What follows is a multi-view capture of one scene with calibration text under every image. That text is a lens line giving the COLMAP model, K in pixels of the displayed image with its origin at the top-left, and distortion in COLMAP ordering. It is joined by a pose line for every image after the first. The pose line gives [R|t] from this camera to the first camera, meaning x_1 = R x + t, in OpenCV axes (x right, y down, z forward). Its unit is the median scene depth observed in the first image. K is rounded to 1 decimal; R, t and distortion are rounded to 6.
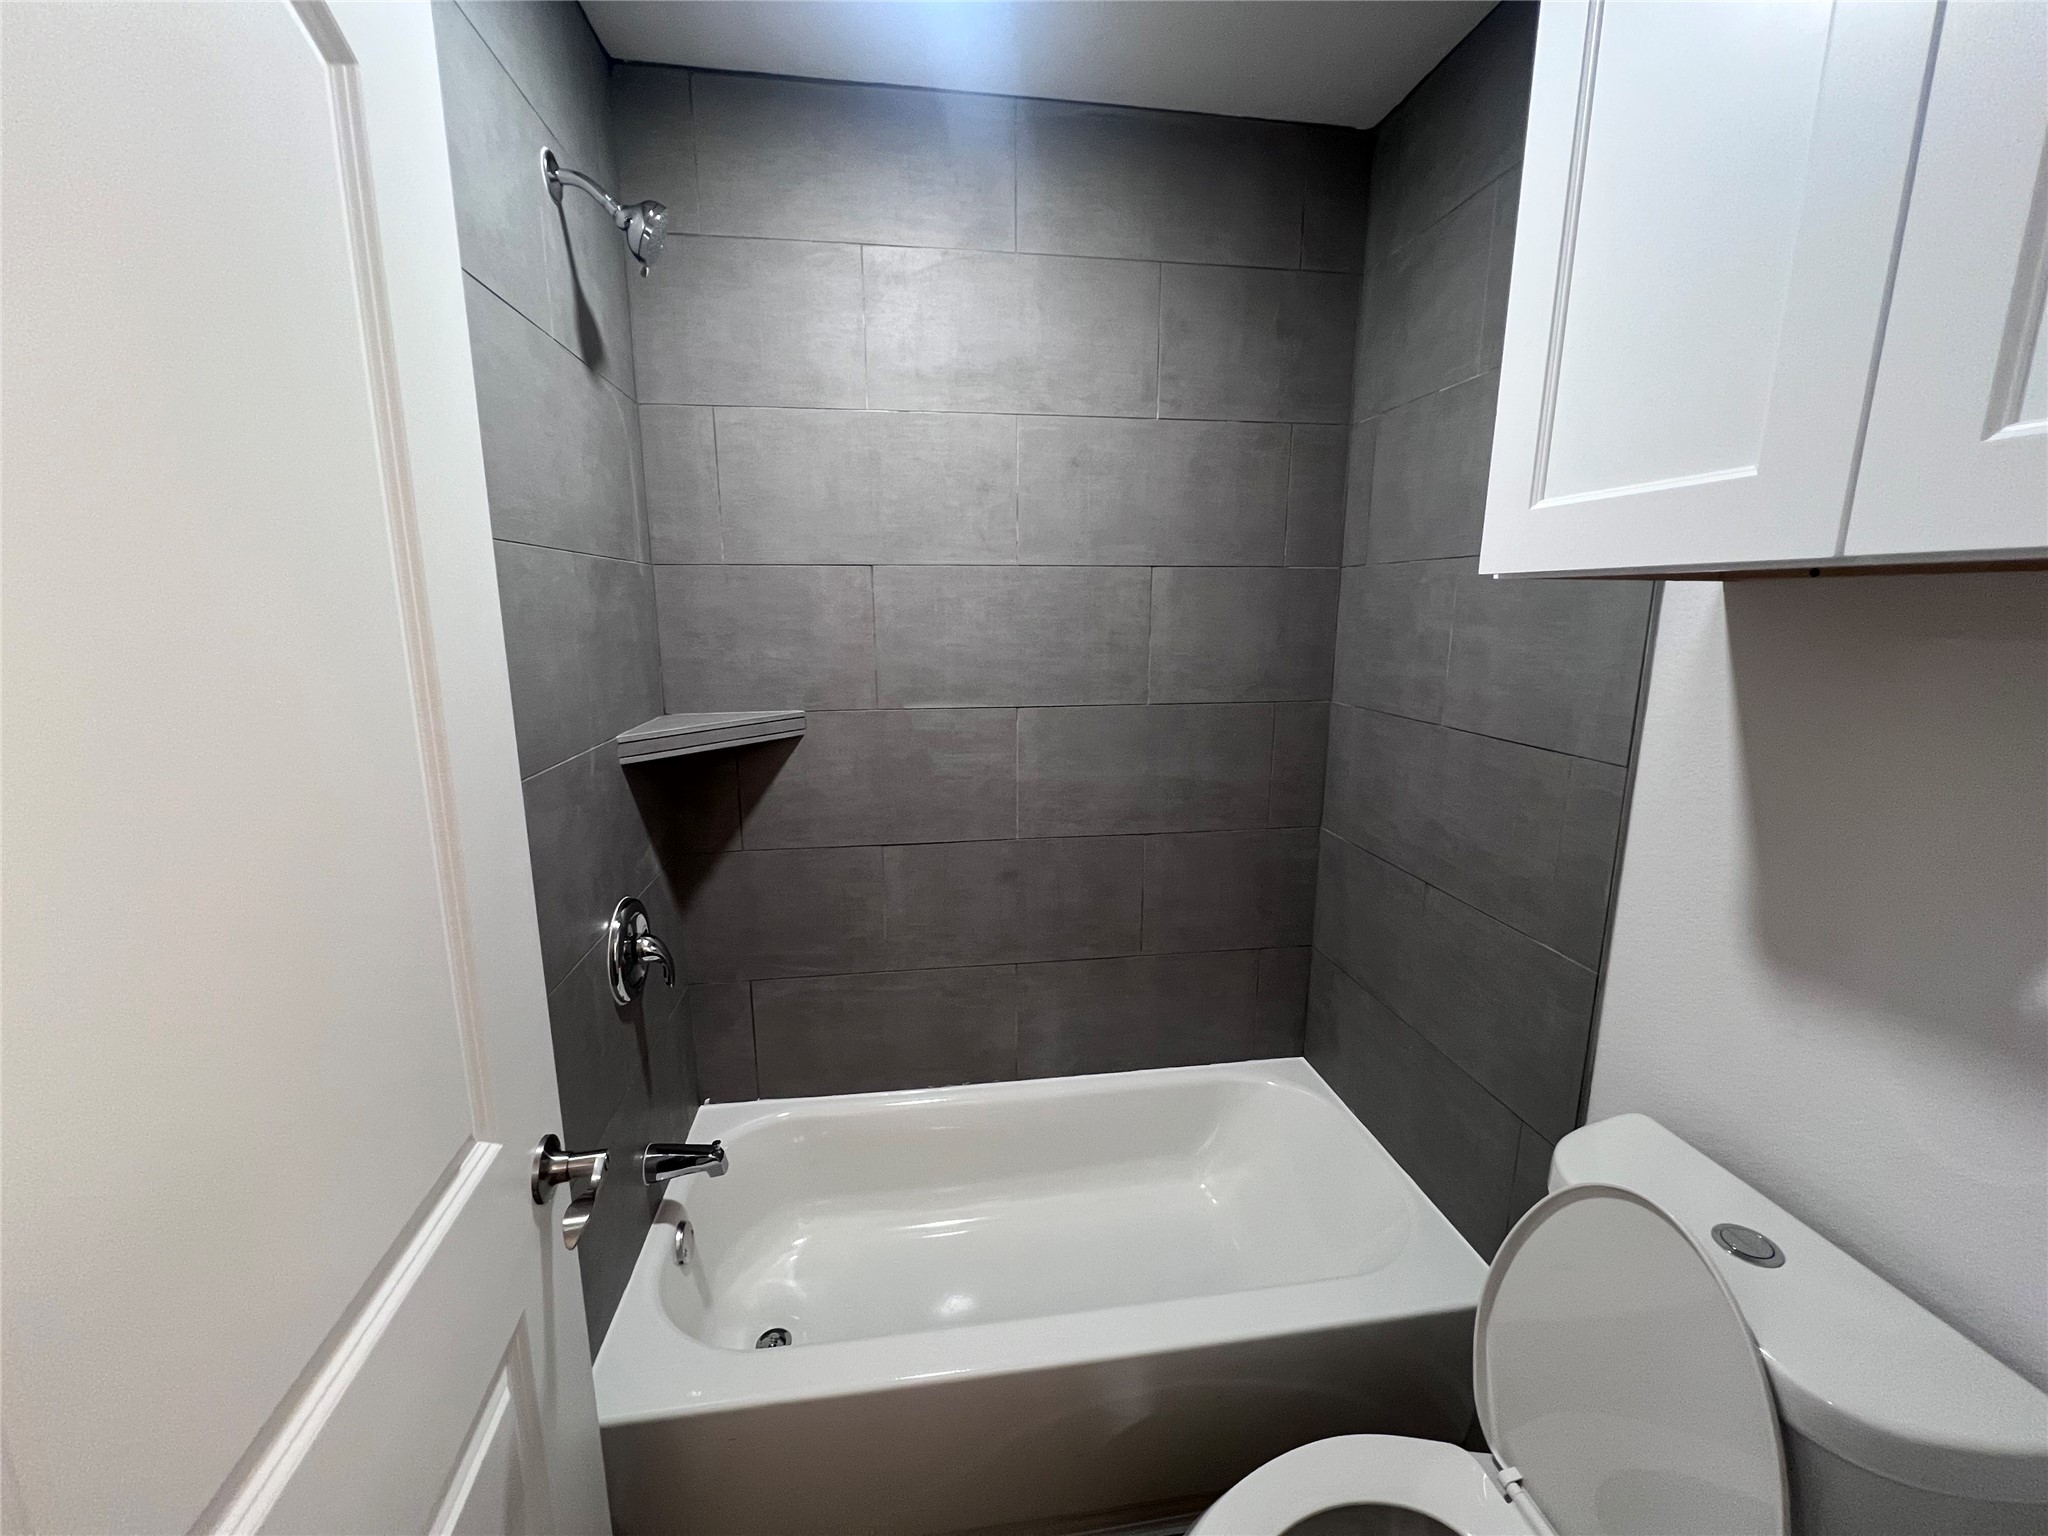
lens RADIAL K [[818.2, 0, 1018.6], [0, 818.2, 759.3], [0, 0, 1]] dist [-0.001652, -0.000136]
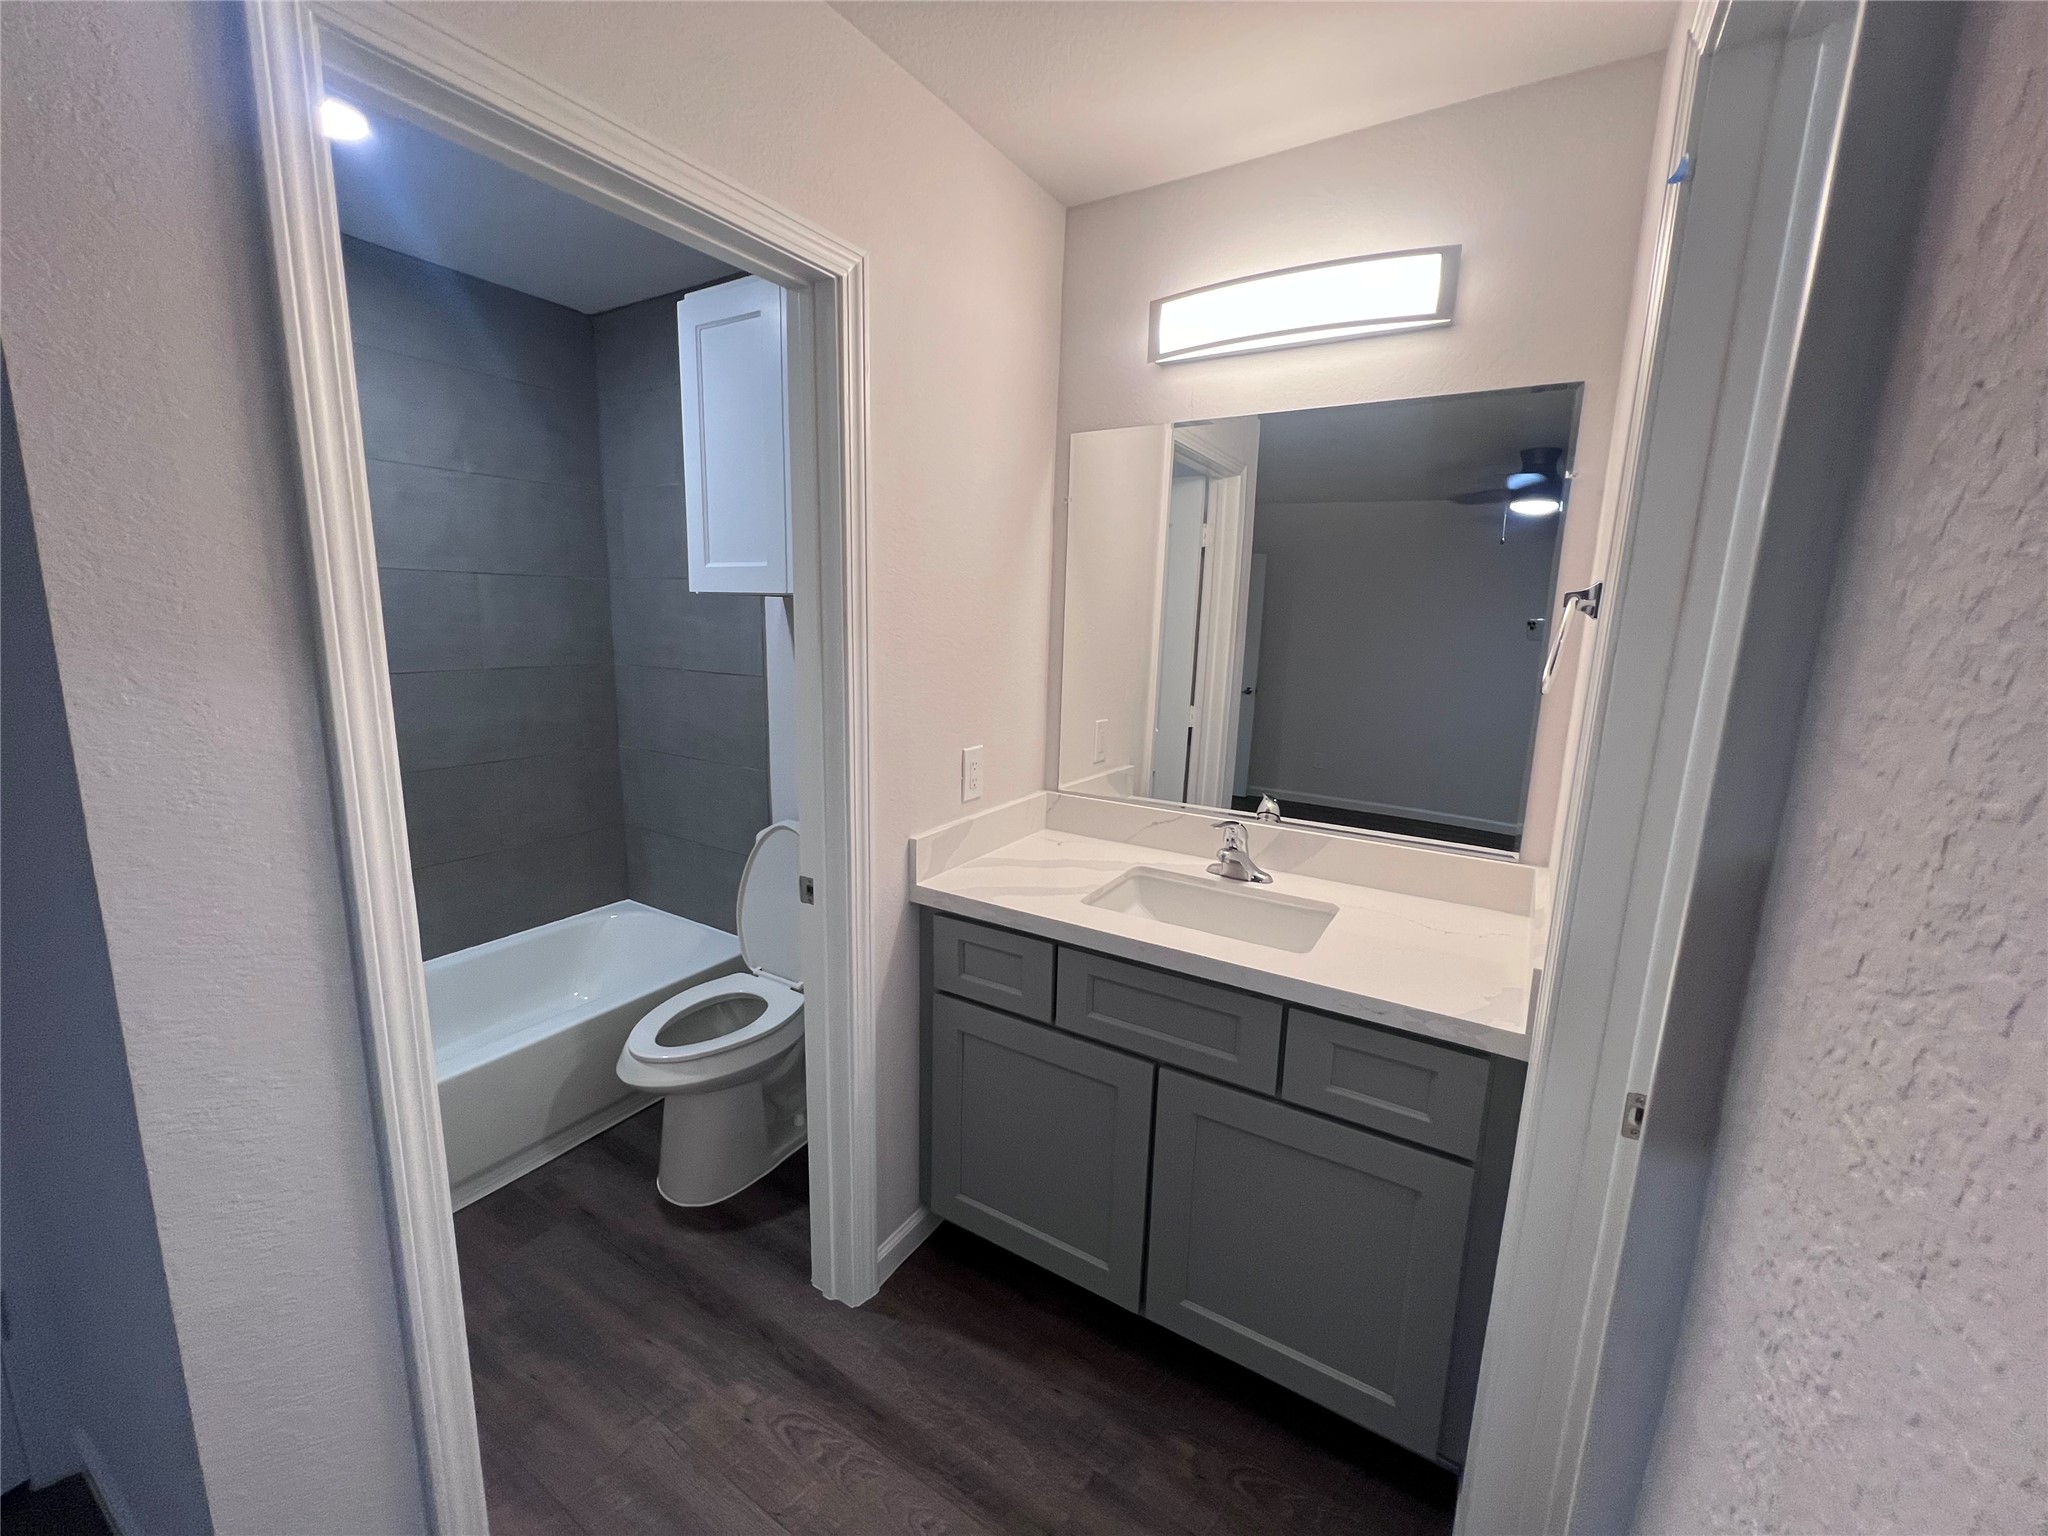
lens RADIAL K [[818.2, 0, 1018.6], [0, 818.2, 759.3], [0, 0, 1]] dist [-0.001652, -0.000136]
pose [[0.639004, -0.118062, 0.760089, -0.368124], [0.120024, 0.991351, 0.053080, 0.130684], [-0.759782, 0.057311, 0.647647, -0.659287]]
